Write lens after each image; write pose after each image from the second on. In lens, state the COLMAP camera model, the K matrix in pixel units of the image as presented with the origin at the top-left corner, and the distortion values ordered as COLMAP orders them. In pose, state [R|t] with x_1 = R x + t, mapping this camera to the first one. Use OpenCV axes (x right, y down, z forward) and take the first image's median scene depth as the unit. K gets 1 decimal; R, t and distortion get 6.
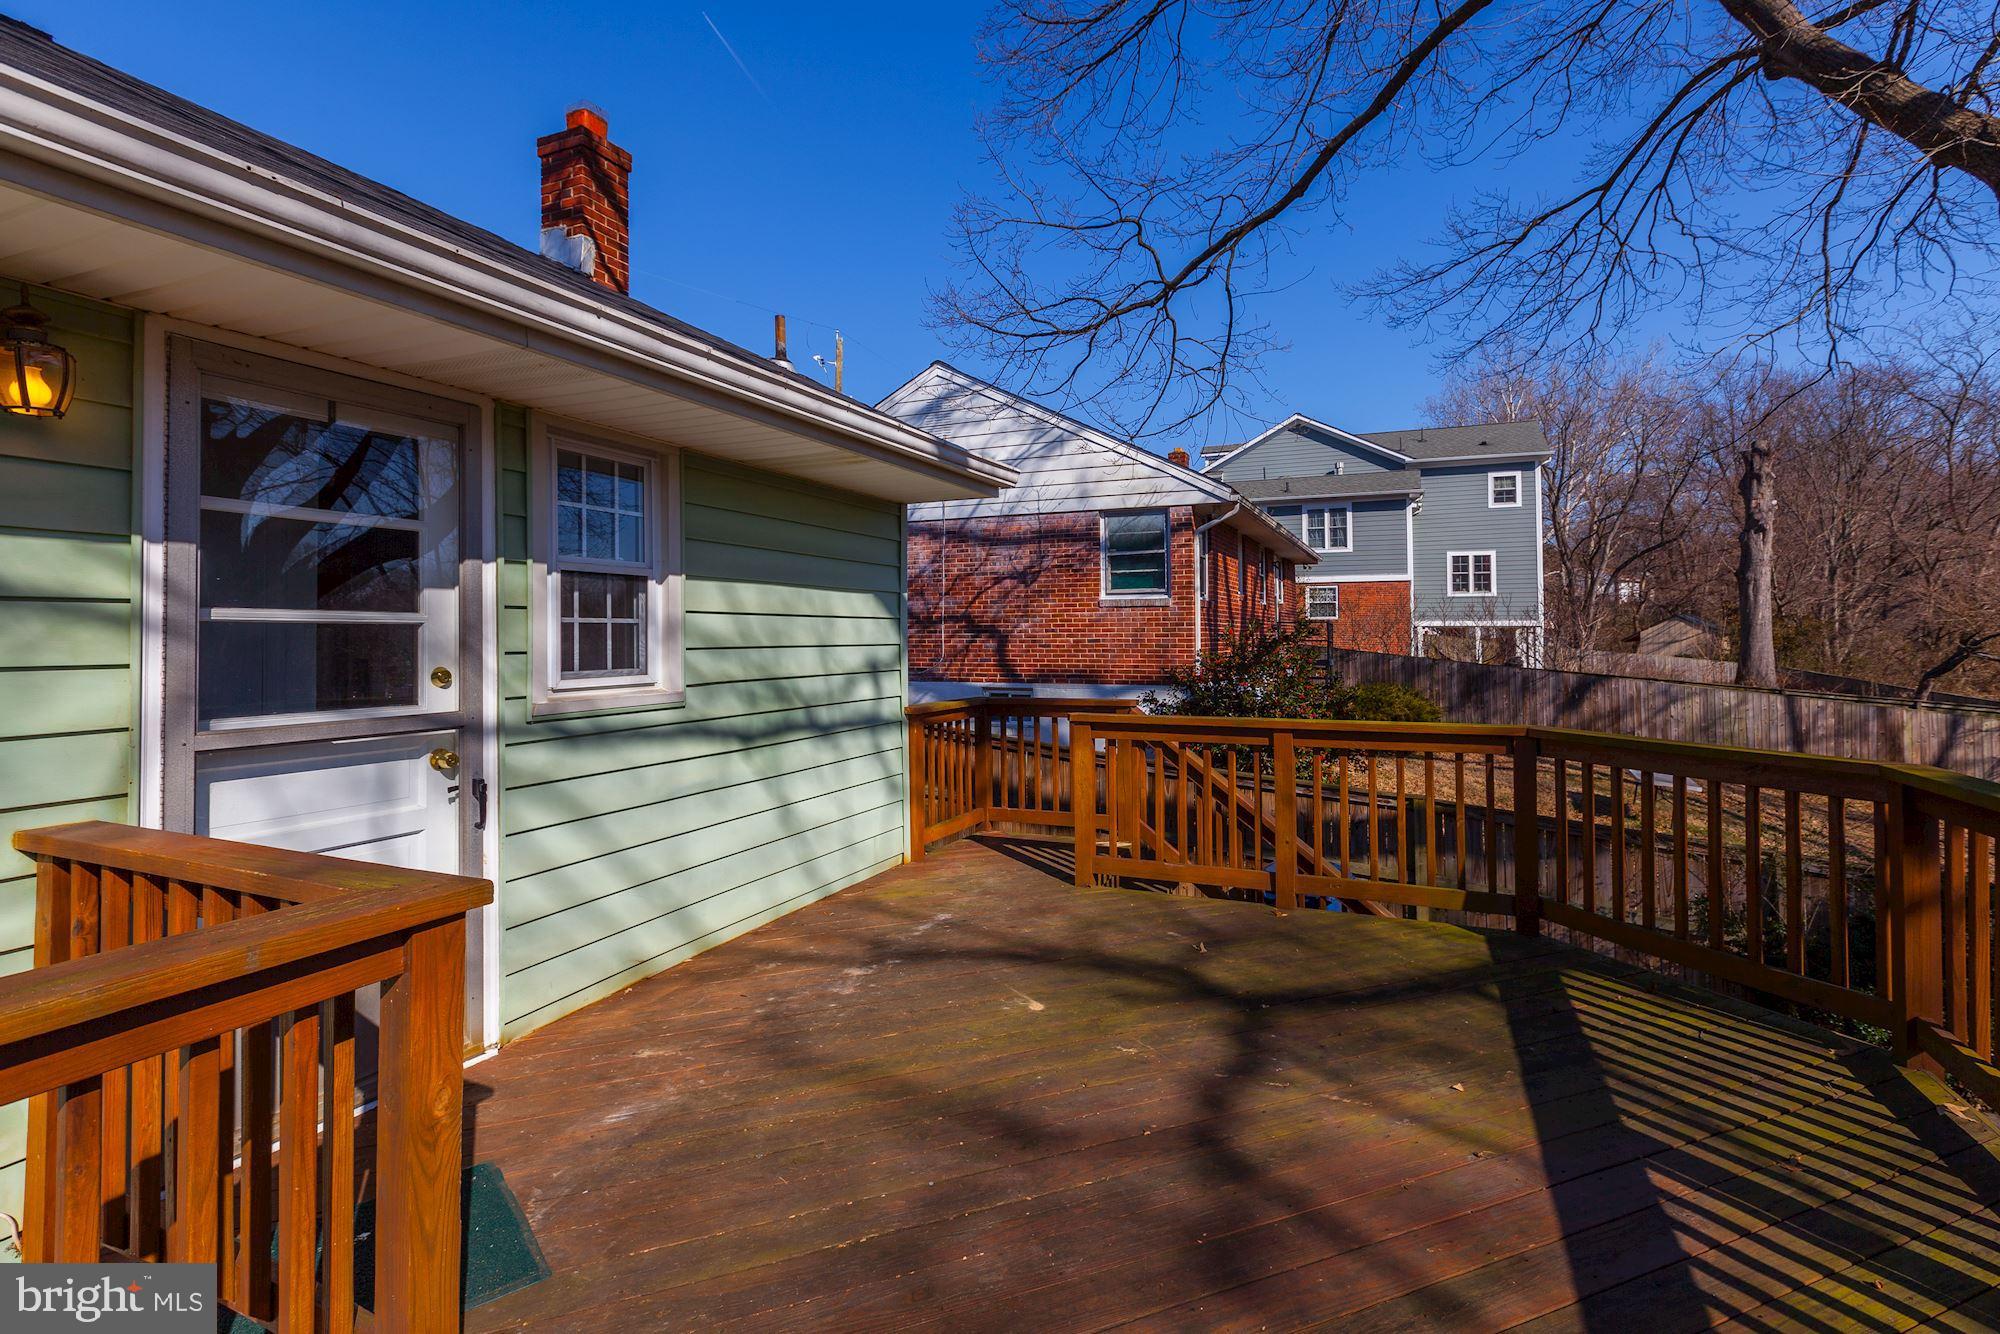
lens RADIAL K [[919.2, 0, 1021.6], [0, 919.2, 620.7], [0, 0, 1]] dist [-0.028573, 0.015216]
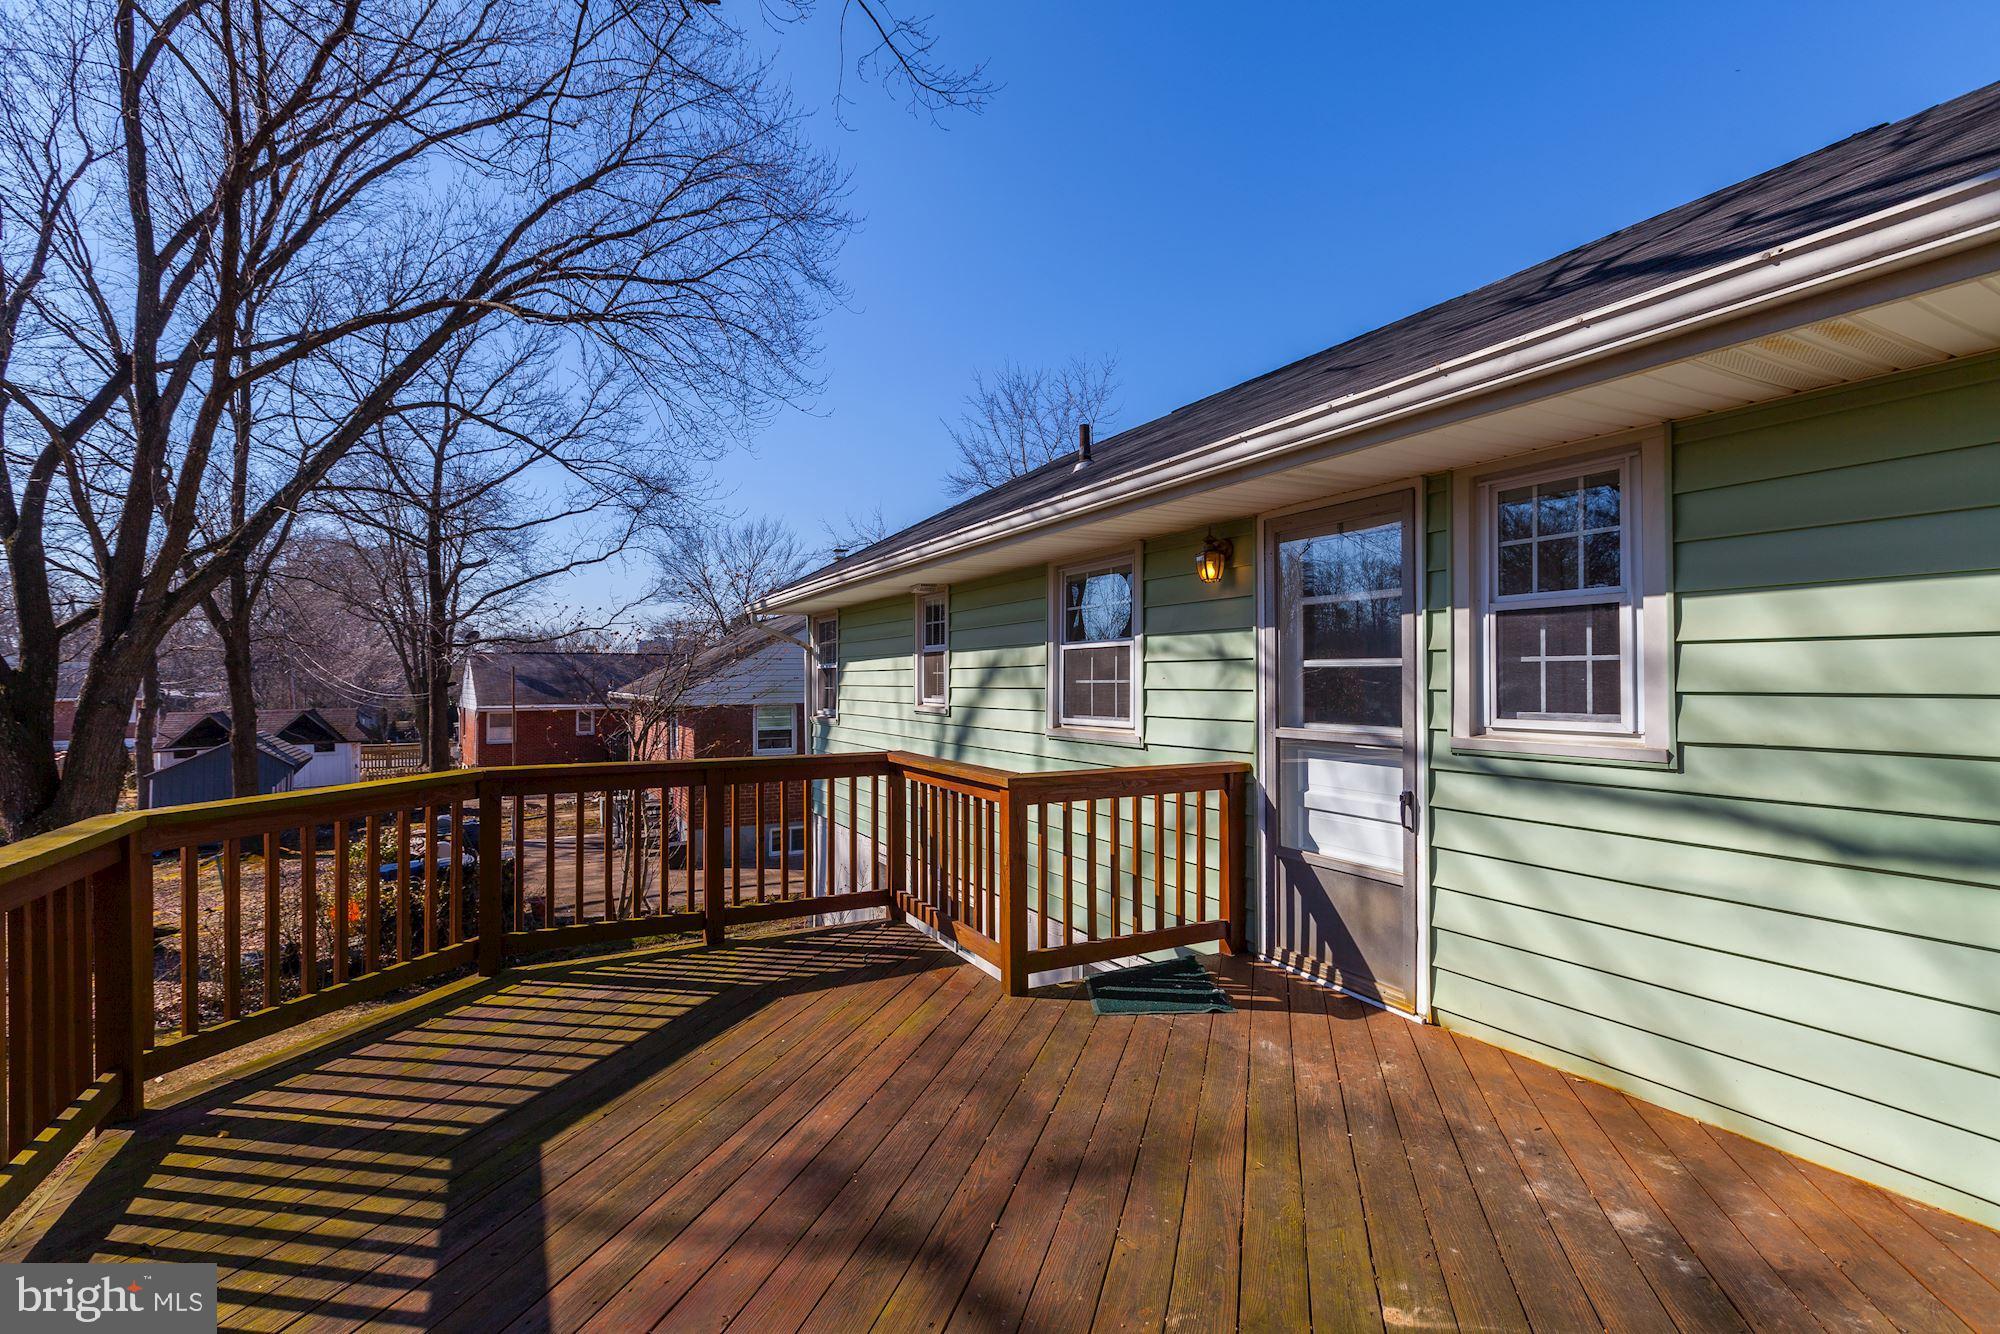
lens RADIAL K [[919.2, 0, 1001.8], [0, 919.2, 676.0], [0, 0, 1]] dist [-0.028573, 0.015216]
pose [[-0.624413, 0.006950, -0.781063, 0.603096], [0.019826, 0.999779, -0.006953, 0.012266], [0.780843, -0.019827, -0.624413, 1.140741]]
